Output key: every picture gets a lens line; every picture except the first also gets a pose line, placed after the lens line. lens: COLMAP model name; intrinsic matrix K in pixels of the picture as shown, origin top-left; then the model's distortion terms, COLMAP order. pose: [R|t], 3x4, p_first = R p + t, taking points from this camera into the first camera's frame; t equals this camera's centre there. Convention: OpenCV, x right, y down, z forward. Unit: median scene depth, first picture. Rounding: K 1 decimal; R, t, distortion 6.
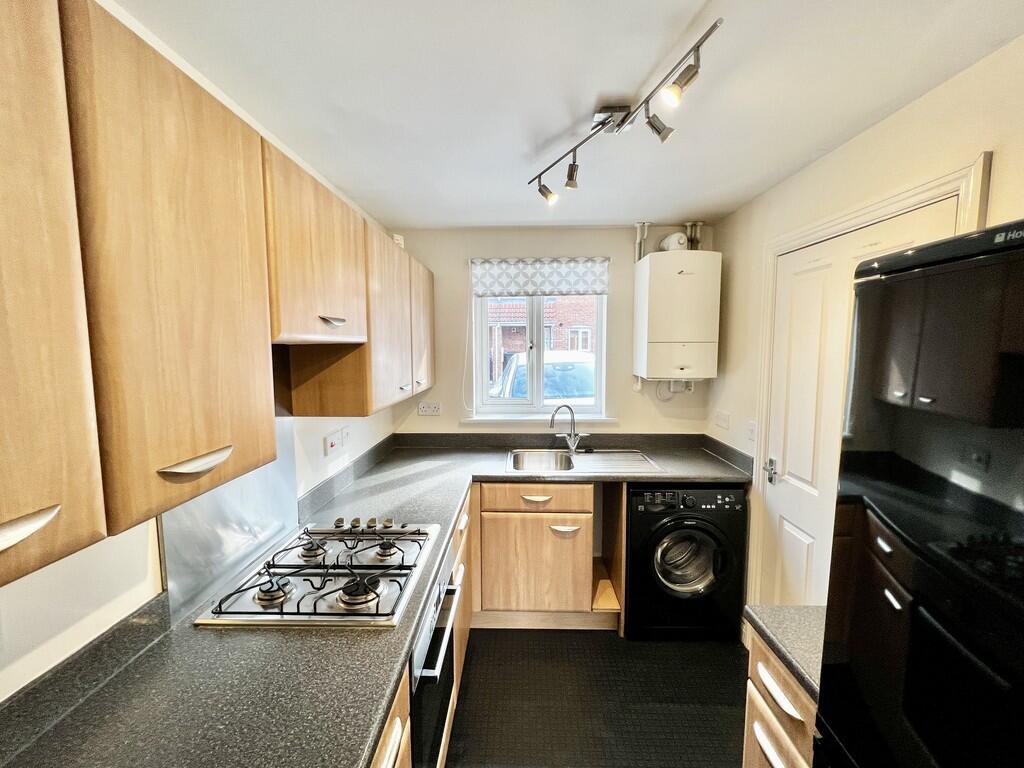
lens RADIAL K [[413.7, 0, 503.7], [0, 413.7, 382.0], [0, 0, 1]] dist [0.000824, -0.000014]
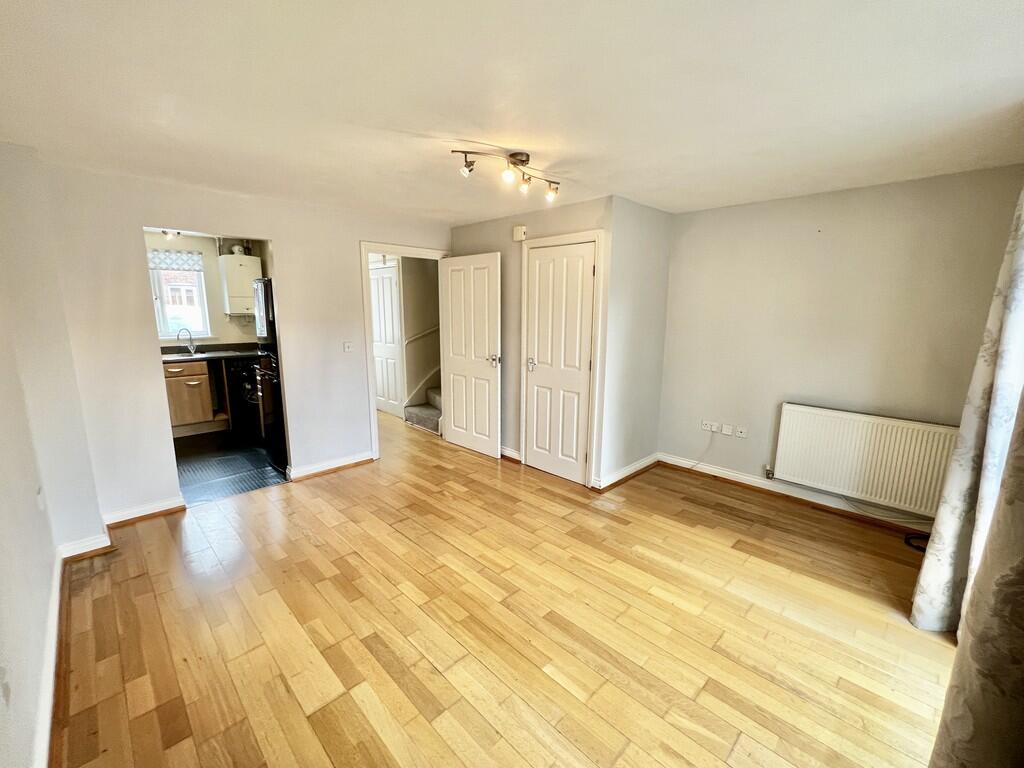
lens RADIAL K [[413.7, 0, 503.7], [0, 413.7, 382.0], [0, 0, 1]] dist [0.000824, -0.000014]
pose [[0.671284, -0.118890, 0.731604, -0.300570], [0.054079, 0.992277, 0.111630, 0.169515], [-0.739225, -0.035371, 0.672529, -1.436826]]
